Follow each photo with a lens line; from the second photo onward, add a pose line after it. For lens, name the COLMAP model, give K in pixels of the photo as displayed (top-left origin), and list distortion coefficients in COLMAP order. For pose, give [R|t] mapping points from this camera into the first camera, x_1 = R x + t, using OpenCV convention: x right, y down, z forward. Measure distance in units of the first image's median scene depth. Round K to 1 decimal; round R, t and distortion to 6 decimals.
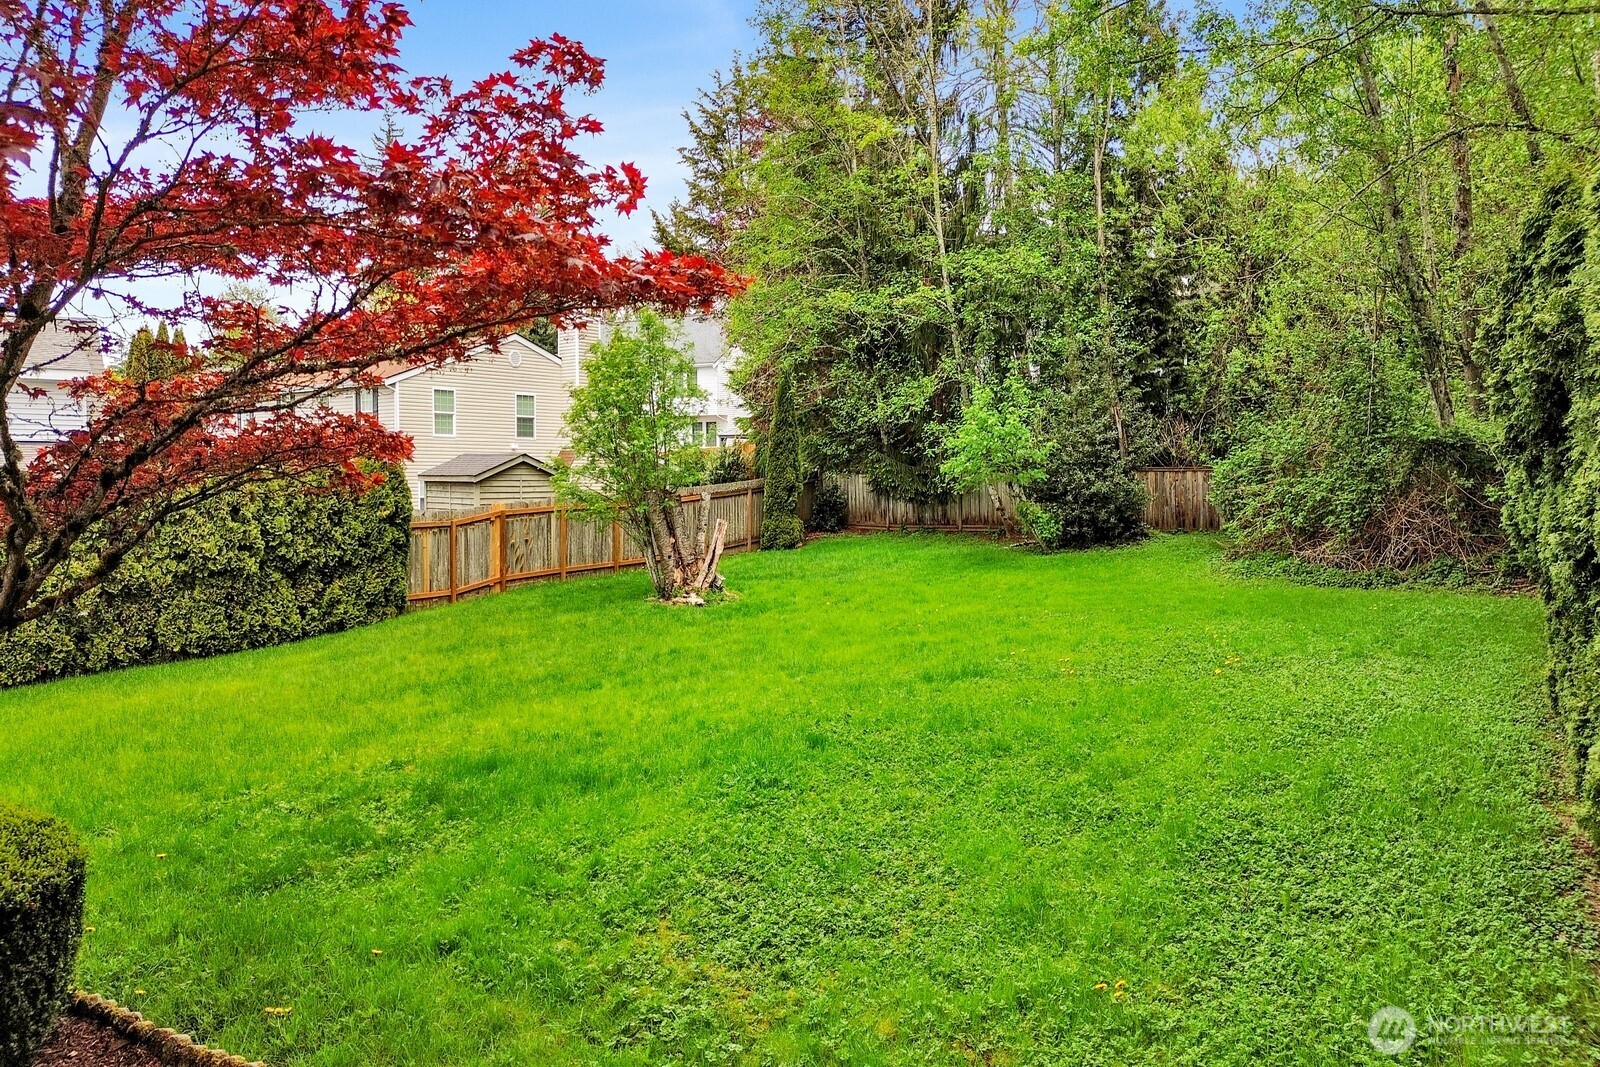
lens RADIAL K [[1119.2, 0, 797.7], [0, 1119.2, 509.9], [0, 0, 1]] dist [0.068995, -0.065328]
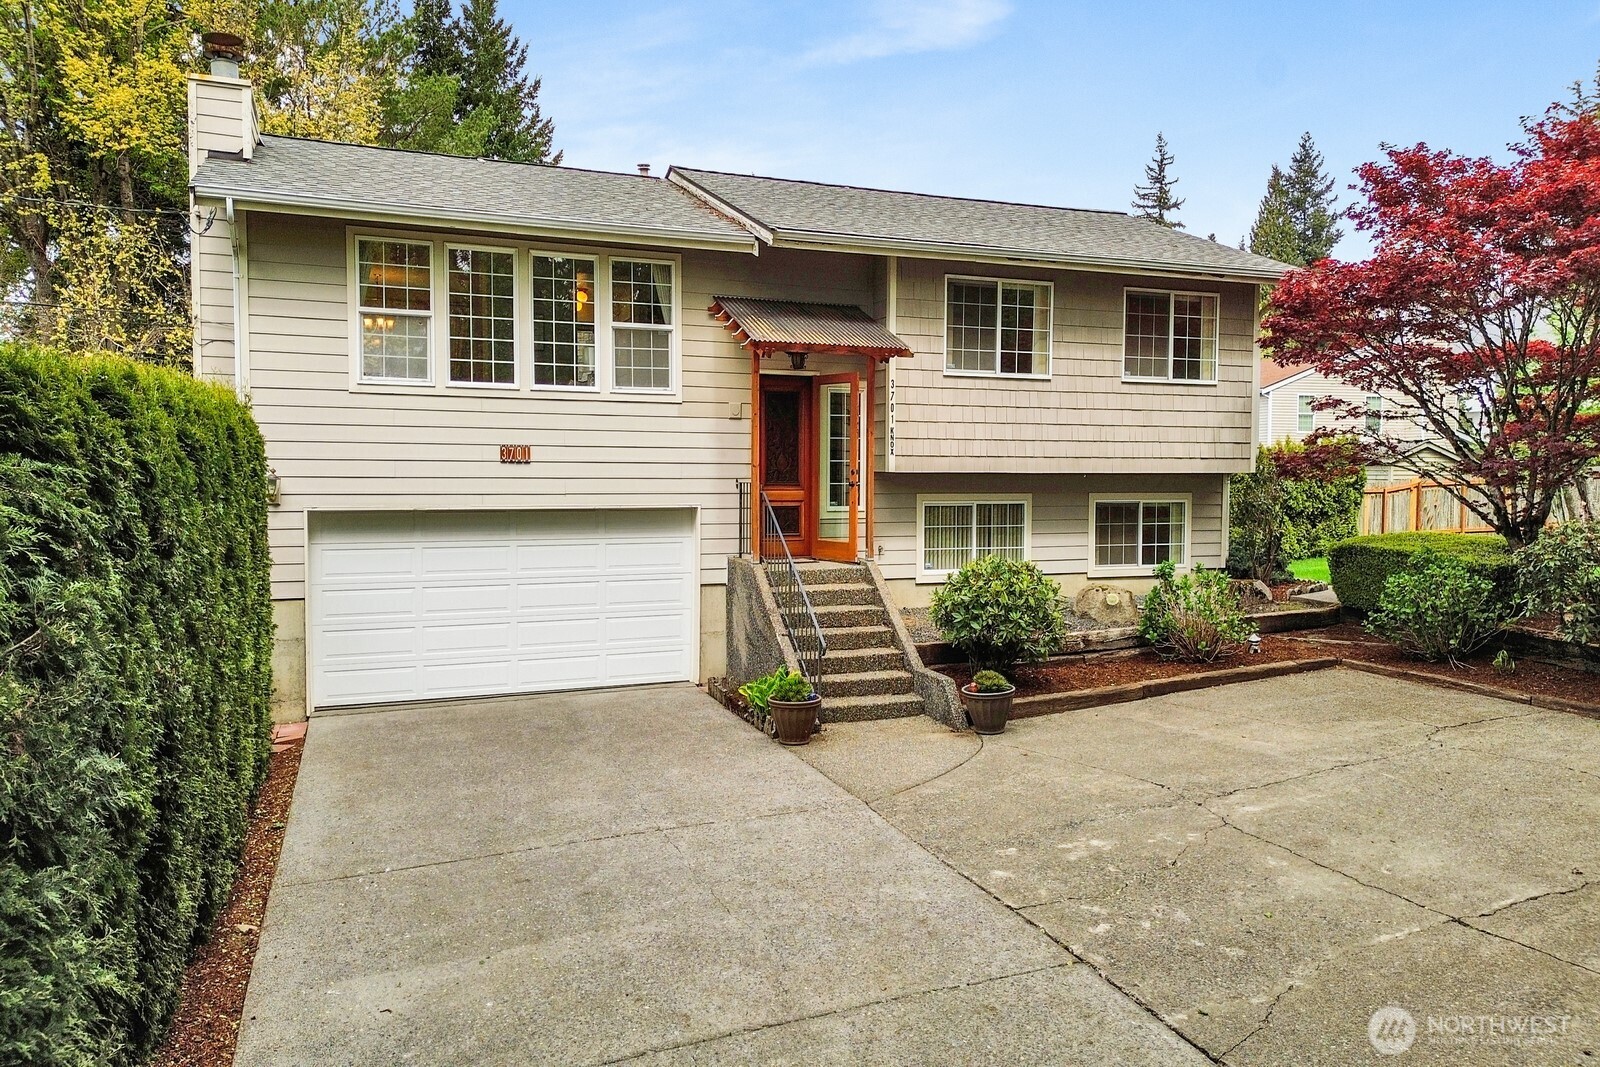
lens RADIAL K [[1119.2, 0, 797.7], [0, 1119.2, 509.9], [0, 0, 1]] dist [0.068995, -0.065328]
pose [[0.817320, 0.018260, -0.575895, -0.096079], [-0.021578, 0.999767, 0.001075, 0.053027], [0.575781, 0.011548, 0.817523, -0.603494]]
